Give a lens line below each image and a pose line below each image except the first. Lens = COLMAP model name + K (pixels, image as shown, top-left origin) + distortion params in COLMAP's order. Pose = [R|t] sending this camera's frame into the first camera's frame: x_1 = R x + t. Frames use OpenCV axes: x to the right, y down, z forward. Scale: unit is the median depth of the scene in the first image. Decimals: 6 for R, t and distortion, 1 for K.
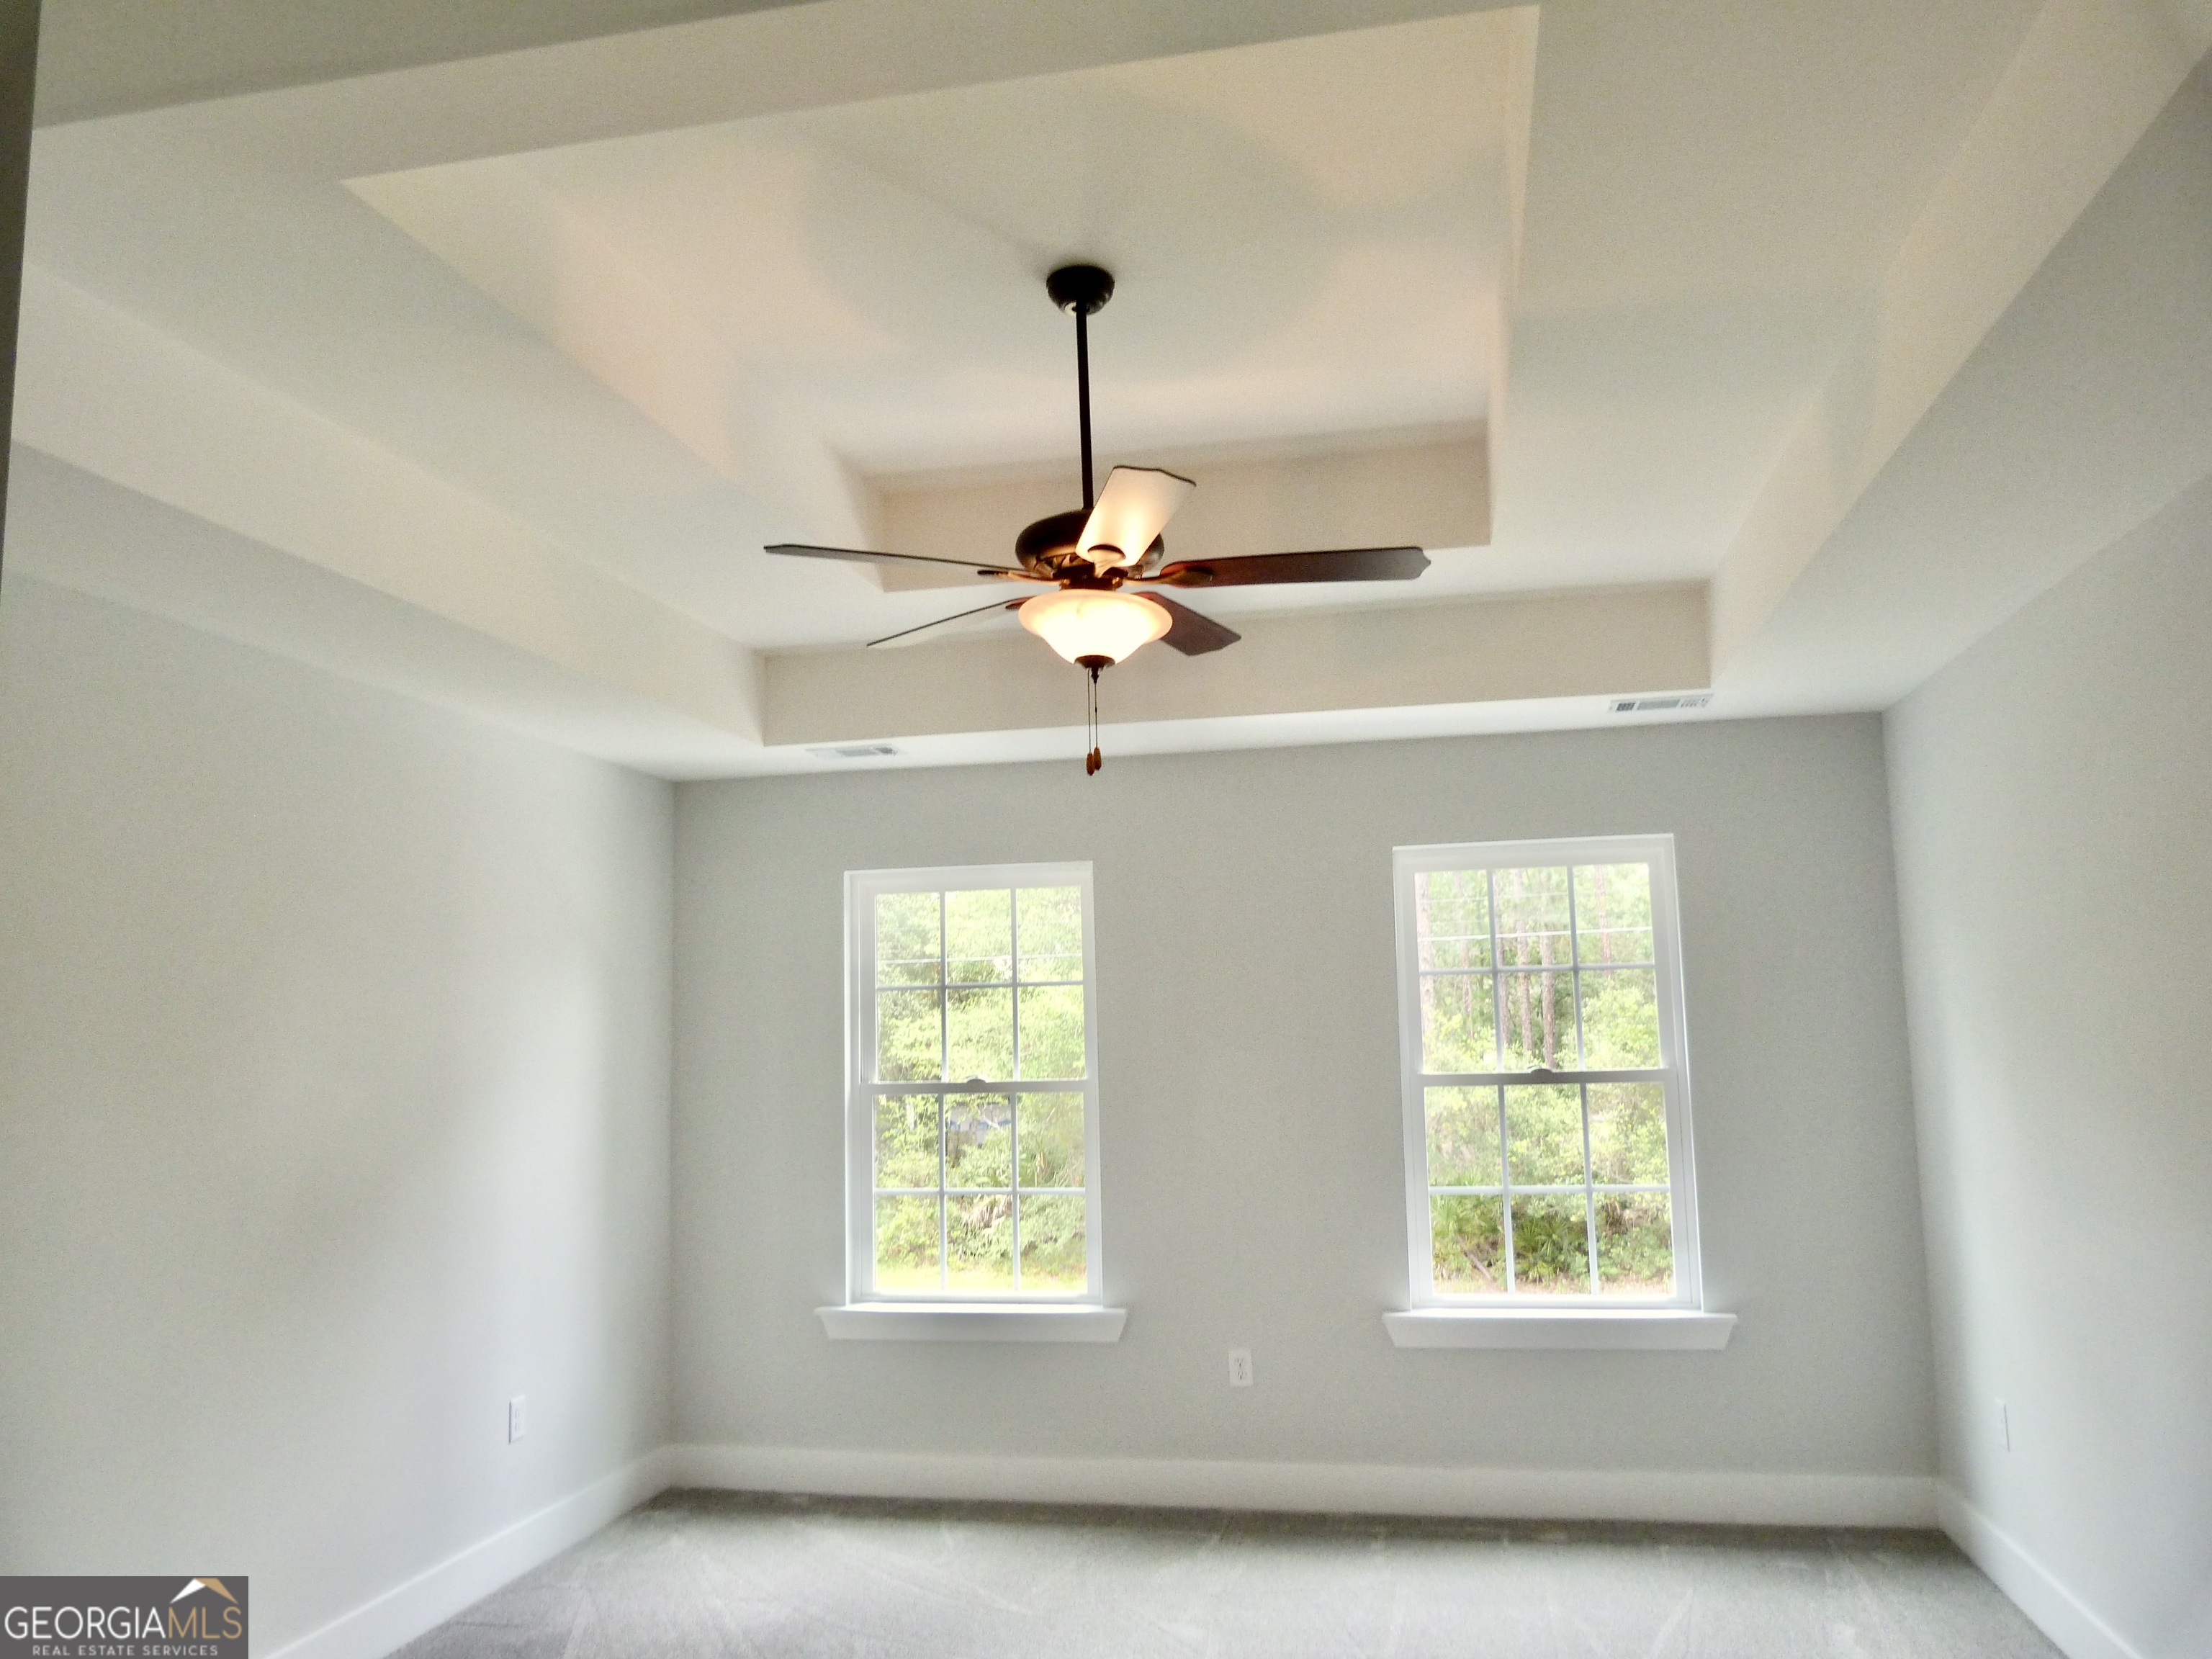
lens RADIAL K [[1649.9, 0, 1106.0], [0, 1649.9, 829.5], [0, 0, 1]] dist [-0.036402, 0.005505]
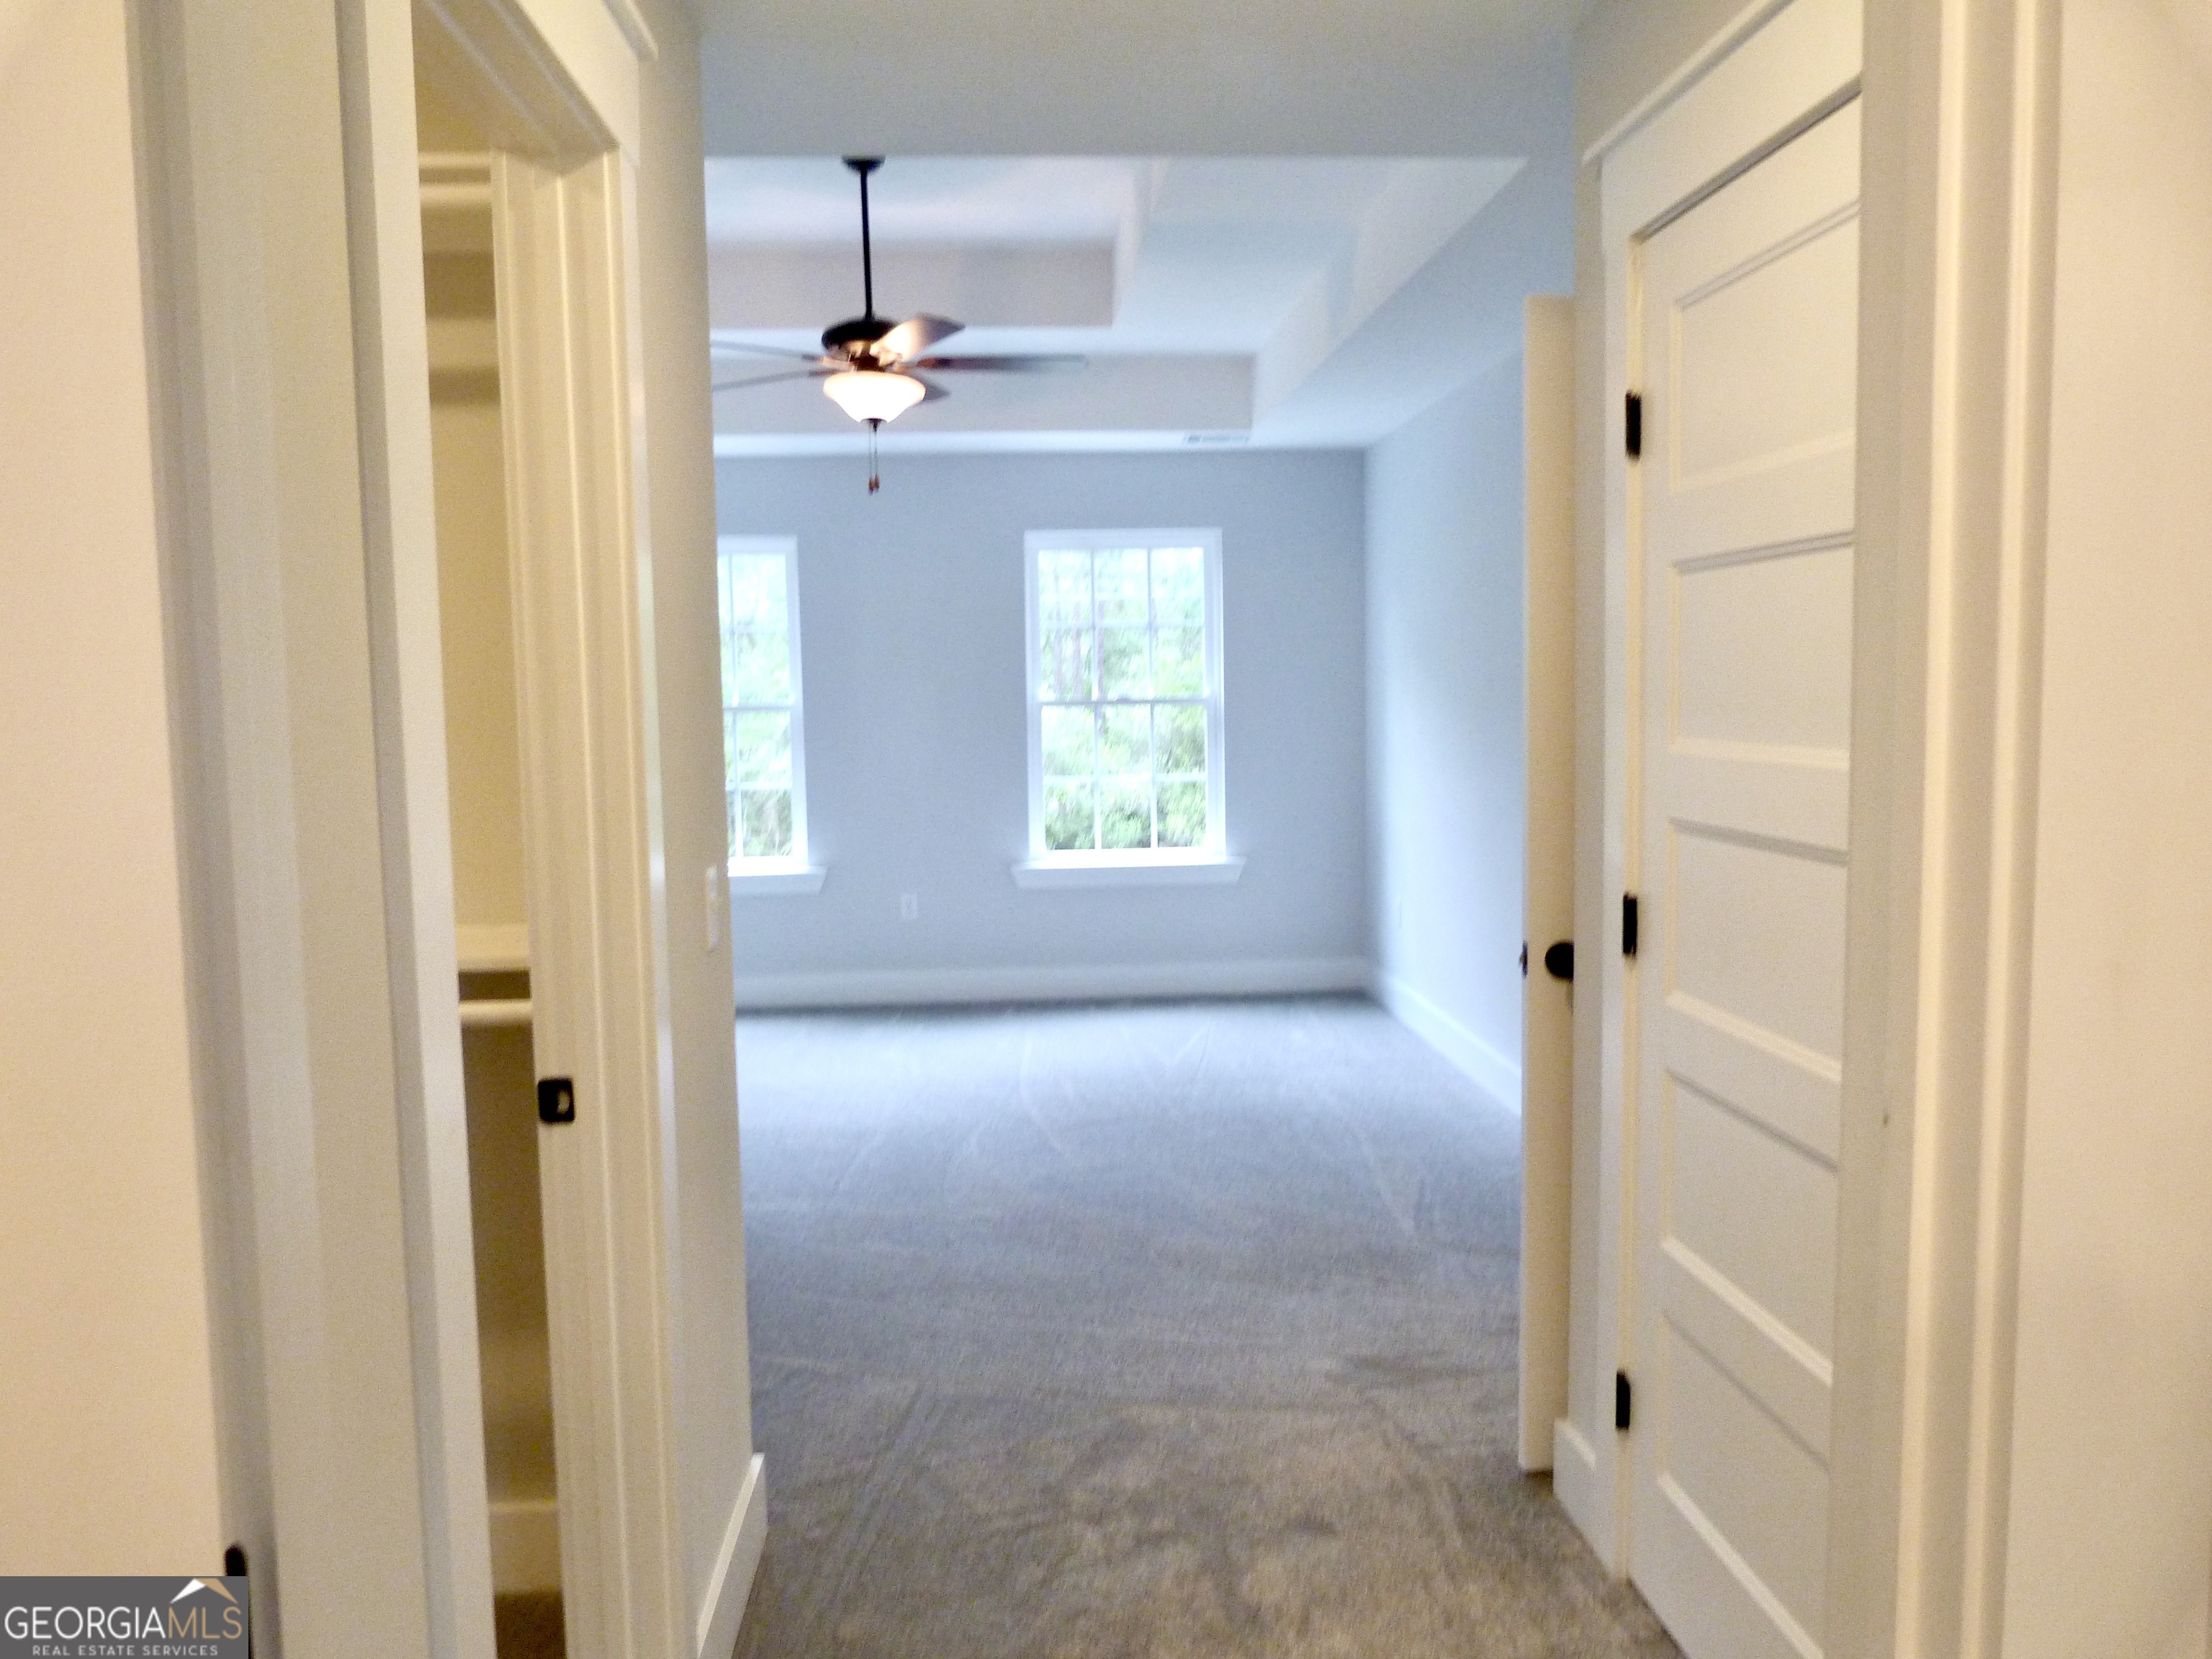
lens RADIAL K [[1649.9, 0, 1106.0], [0, 1649.9, 829.5], [0, 0, 1]] dist [-0.036402, 0.005505]
pose [[0.963636, -0.018351, 0.266588, -0.144068], [-0.036997, 0.978869, 0.201116, -0.029015], [-0.264645, -0.203665, 0.942594, -0.393645]]
